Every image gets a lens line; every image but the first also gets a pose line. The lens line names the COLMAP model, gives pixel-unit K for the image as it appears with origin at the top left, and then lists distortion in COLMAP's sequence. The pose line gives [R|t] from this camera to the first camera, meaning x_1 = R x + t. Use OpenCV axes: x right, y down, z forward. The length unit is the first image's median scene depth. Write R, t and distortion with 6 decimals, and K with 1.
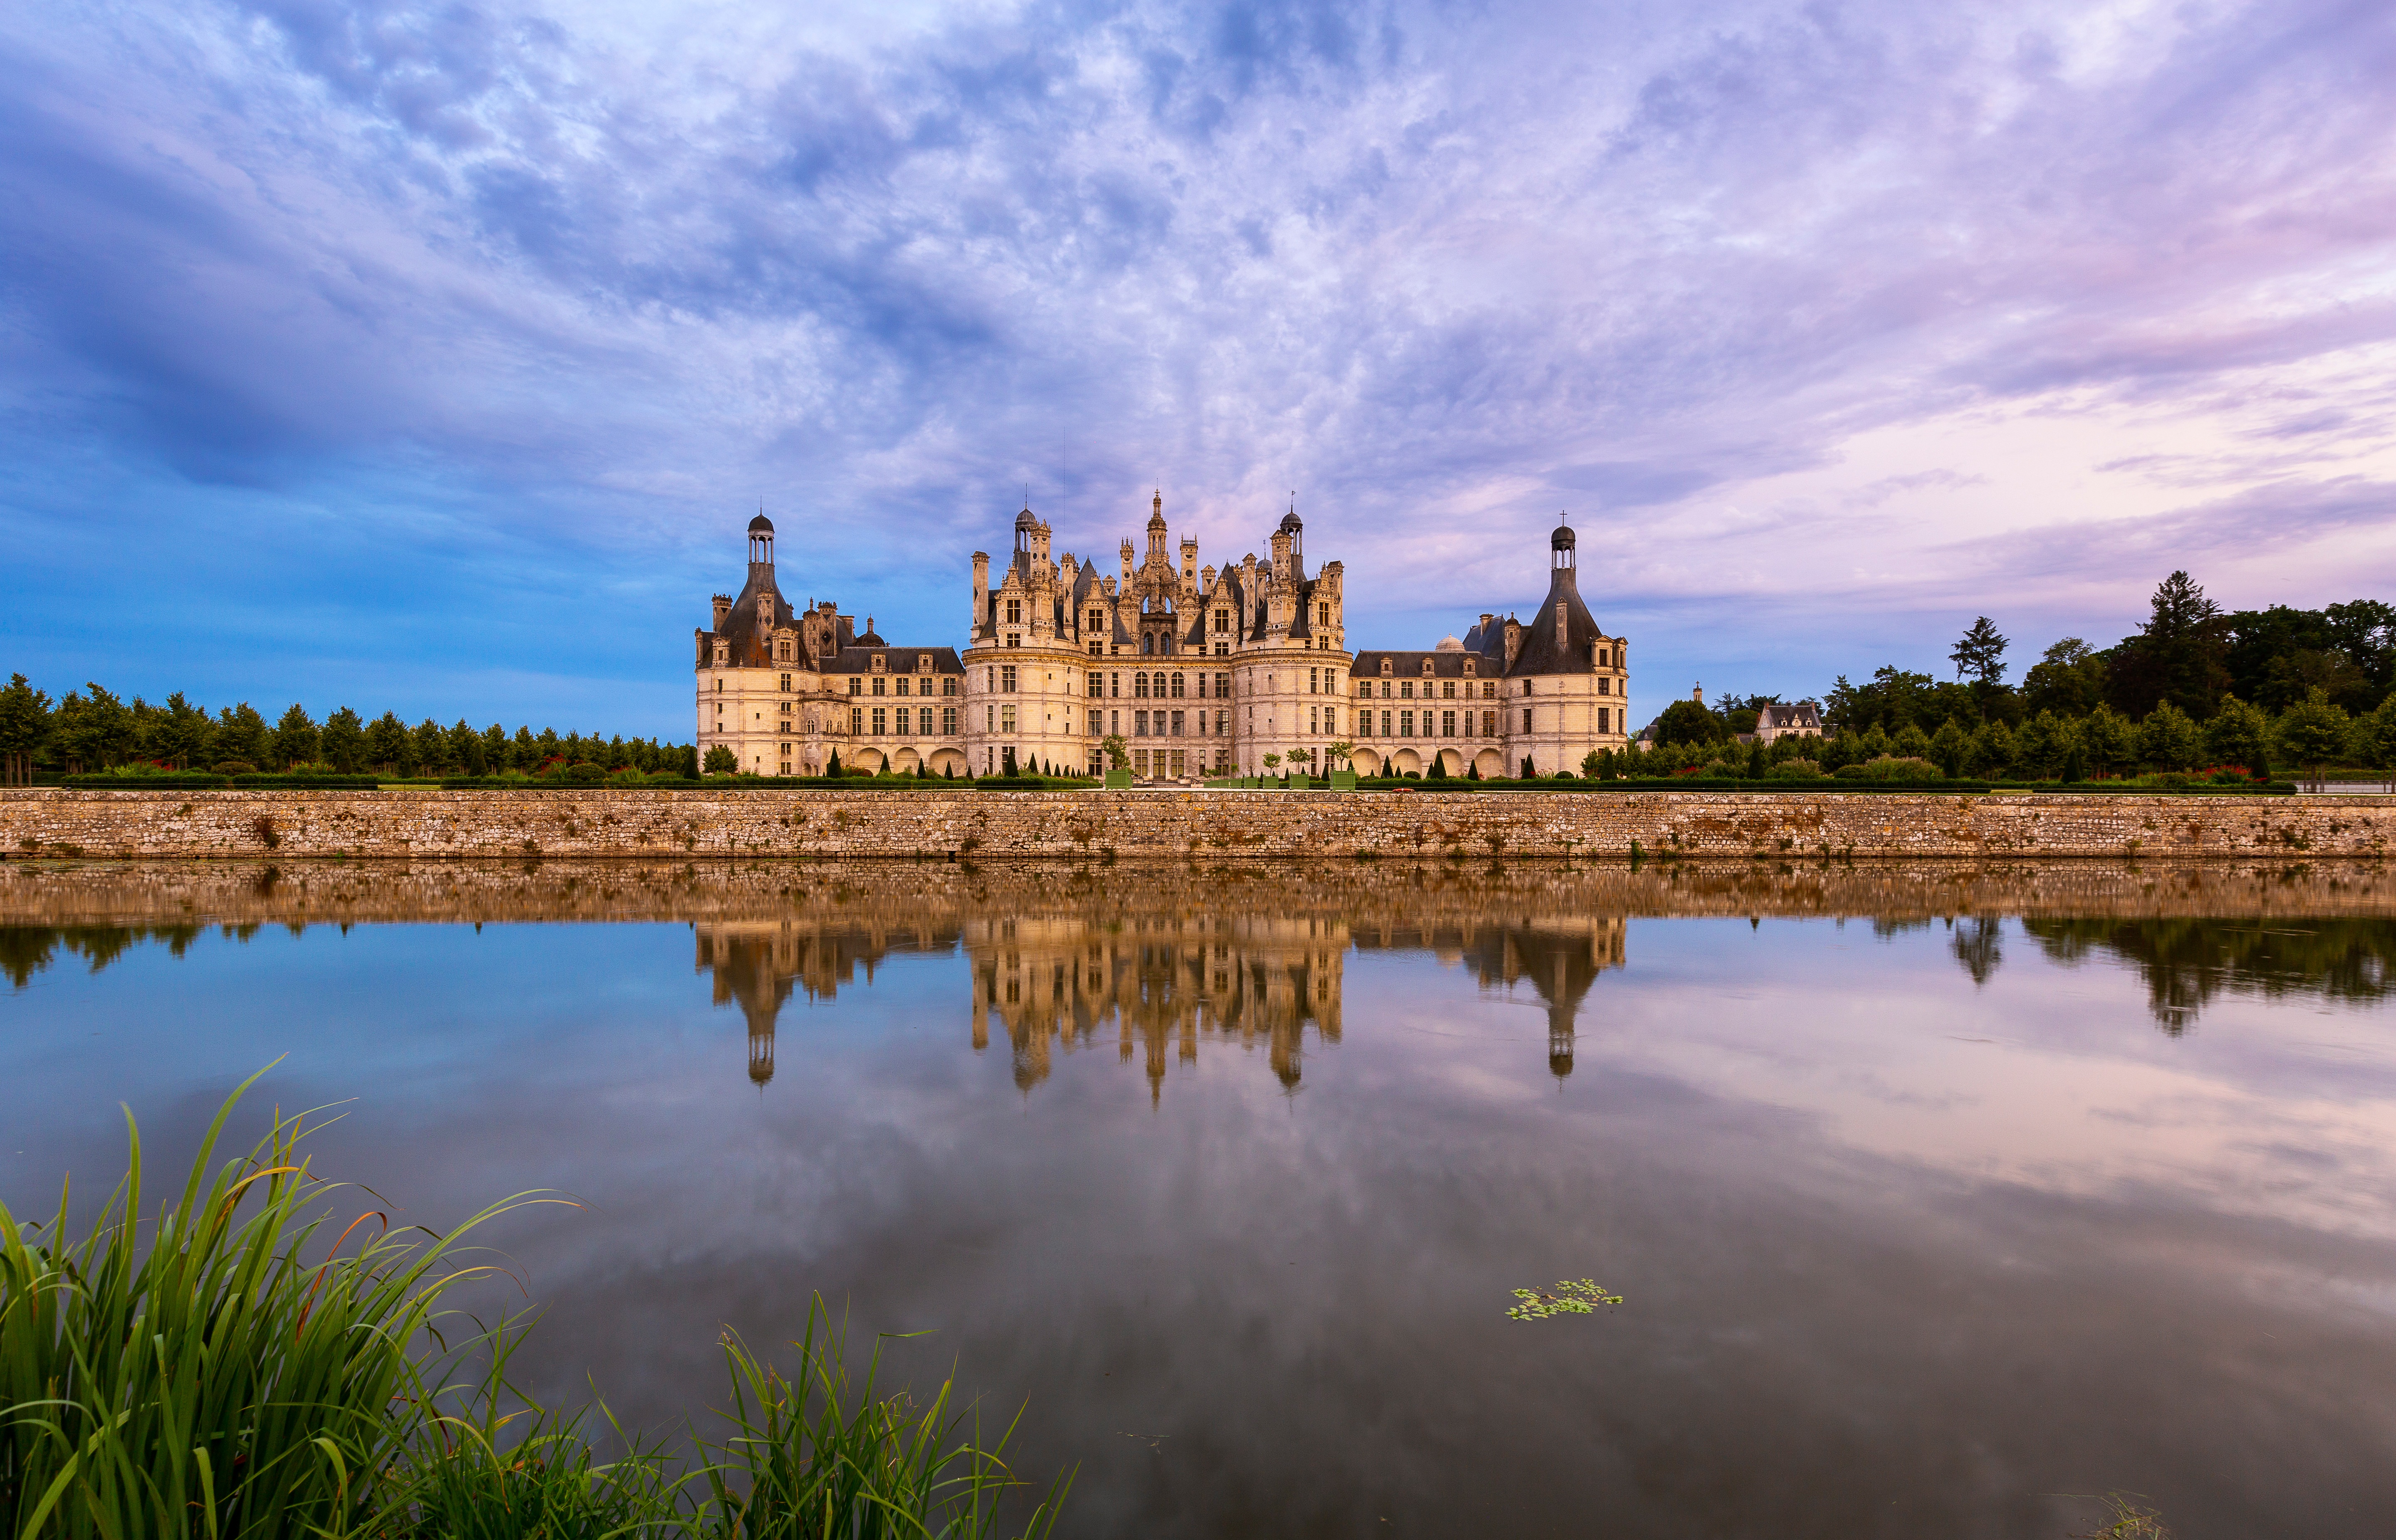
lens RADIAL K [[1195.7, 0, 1198.0], [0, 1195.7, 770.0], [0, 0, 1]] dist [-0.002191, -0.000098]
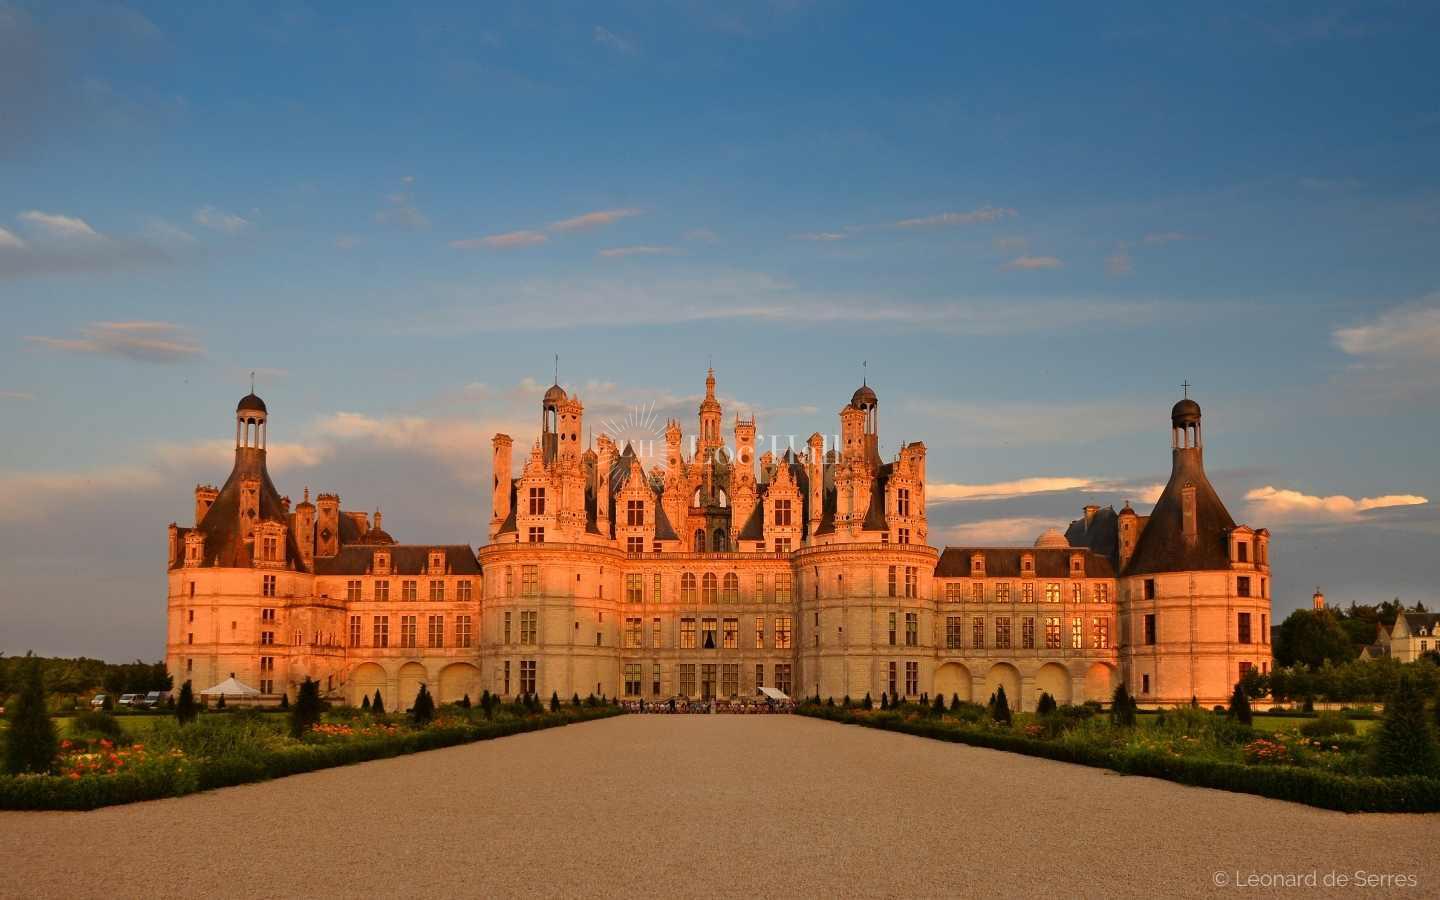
lens RADIAL K [[1147.8, 0, 729.5], [0, 1147.8, 600.0], [0, 0, 1]] dist [-0.004831, -0.000183]
pose [[0.999376, -0.003596, -0.035147, 0.010567], [0.001057, 0.997405, -0.071993, -0.003707], [0.035314, 0.071911, 0.996786, 0.190671]]
